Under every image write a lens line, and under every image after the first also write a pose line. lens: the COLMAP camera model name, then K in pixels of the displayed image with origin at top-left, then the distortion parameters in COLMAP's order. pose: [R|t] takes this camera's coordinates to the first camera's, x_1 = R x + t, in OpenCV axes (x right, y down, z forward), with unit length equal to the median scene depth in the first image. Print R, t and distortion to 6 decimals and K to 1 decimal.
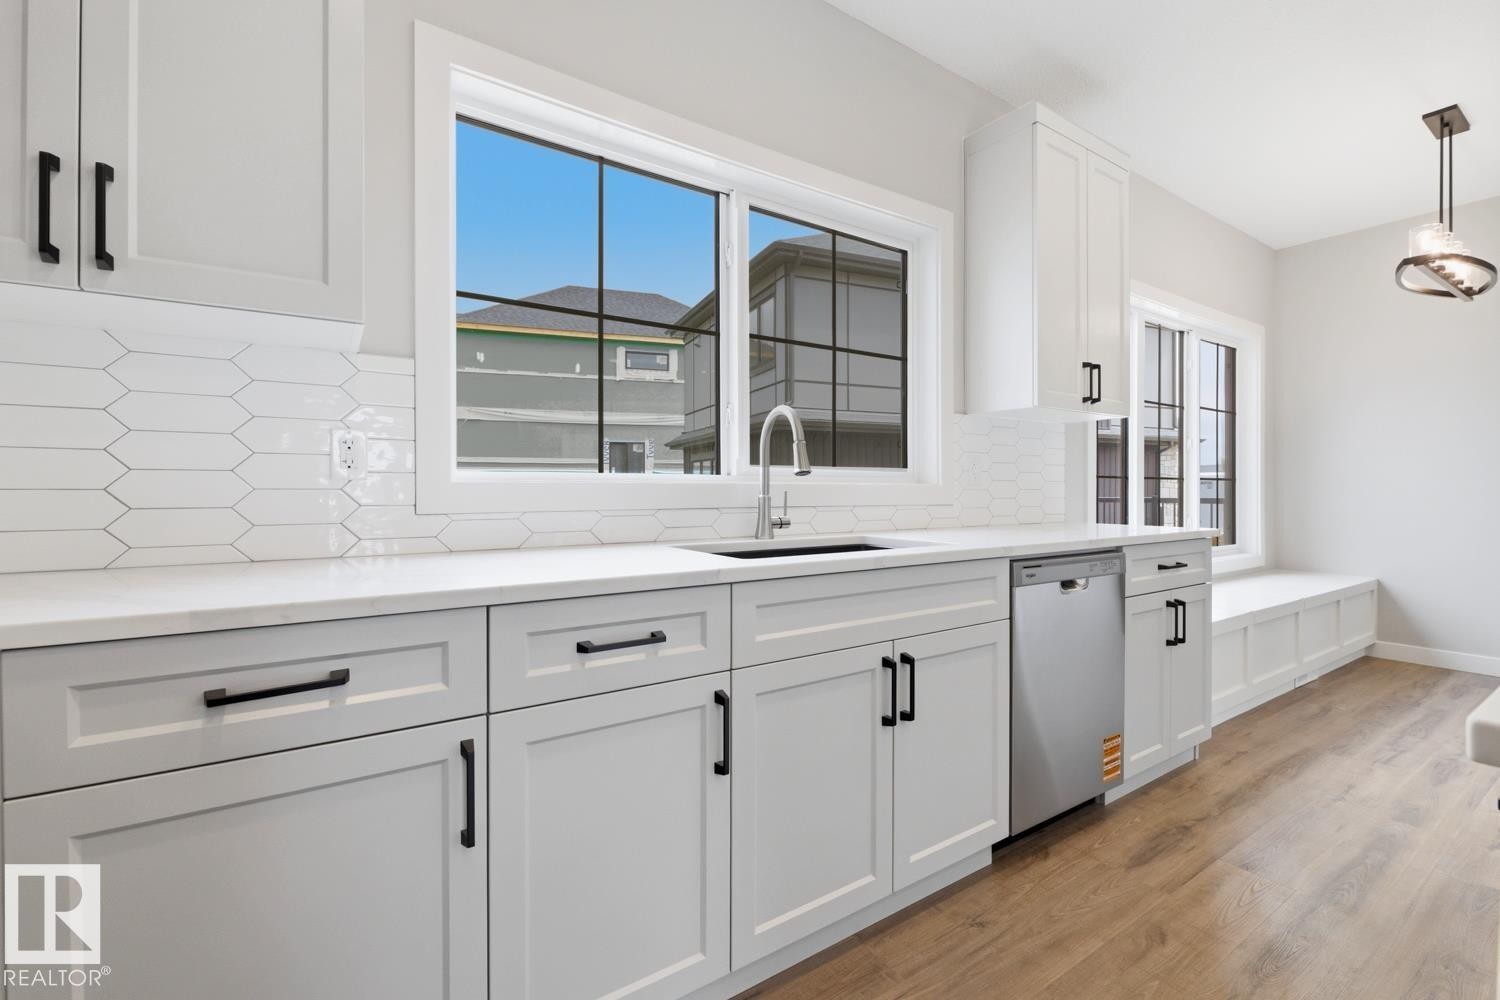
lens RADIAL K [[650.8, 0, 763.4], [0, 650.8, 494.0], [0, 0, 1]] dist [0.002789, -0.002941]
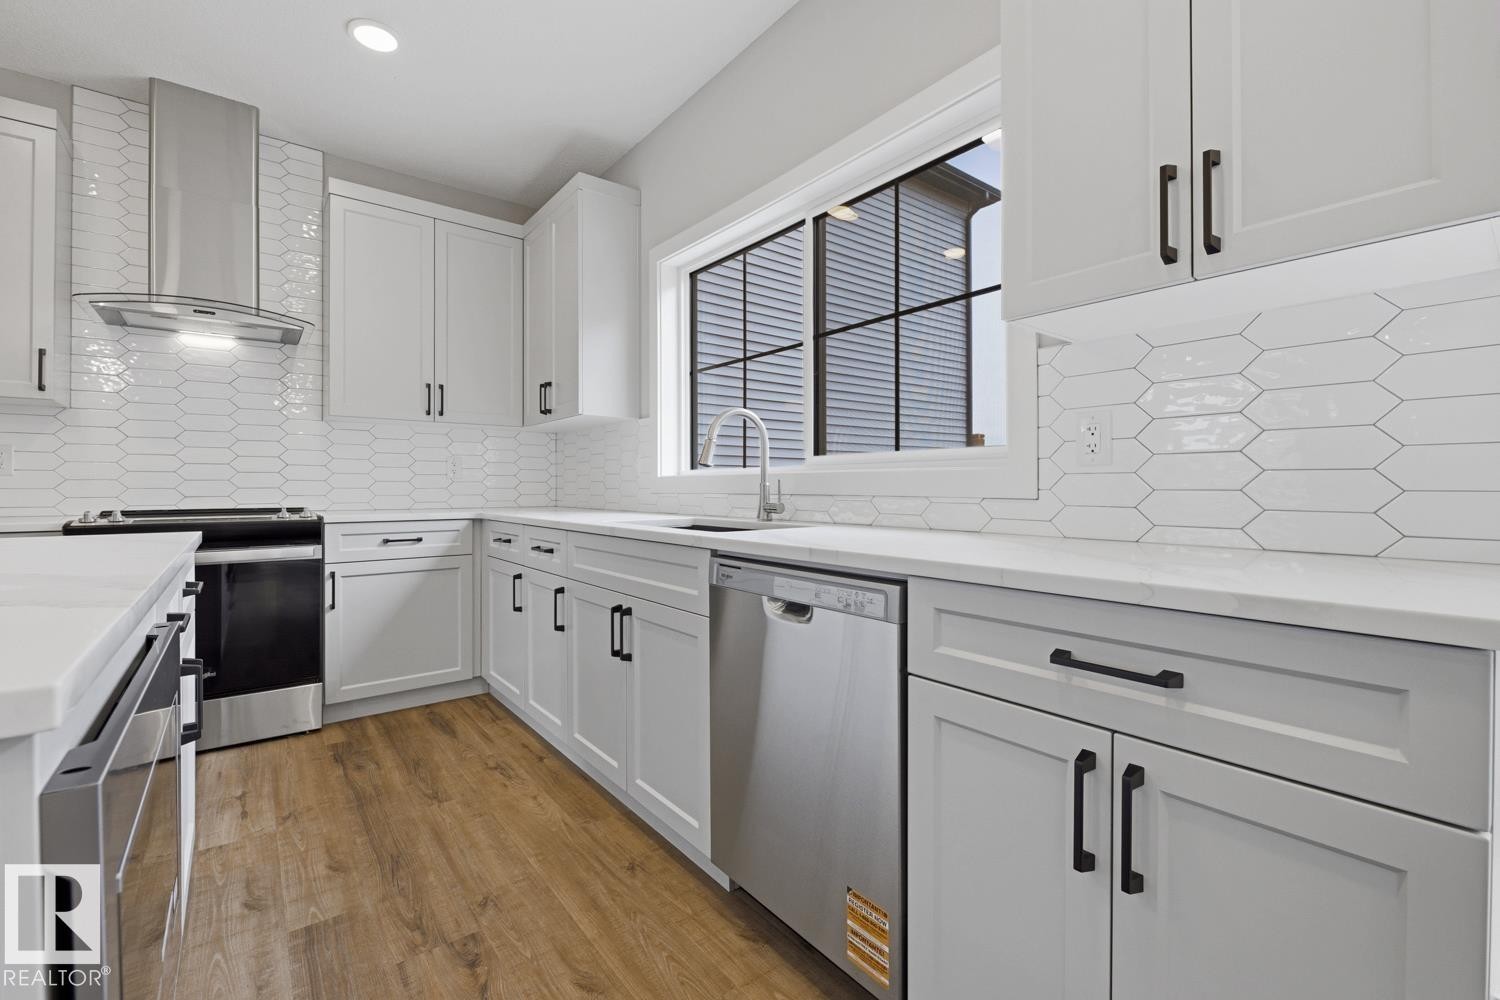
lens RADIAL K [[650.8, 0, 746.3], [0, 650.8, 488.2], [0, 0, 1]] dist [0.002789, -0.002941]
pose [[0.058293, 0.008267, -0.998265, 1.401953], [-0.000714, 0.999966, 0.008240, 0.002058], [0.998299, 0.000232, 0.058297, 1.092613]]
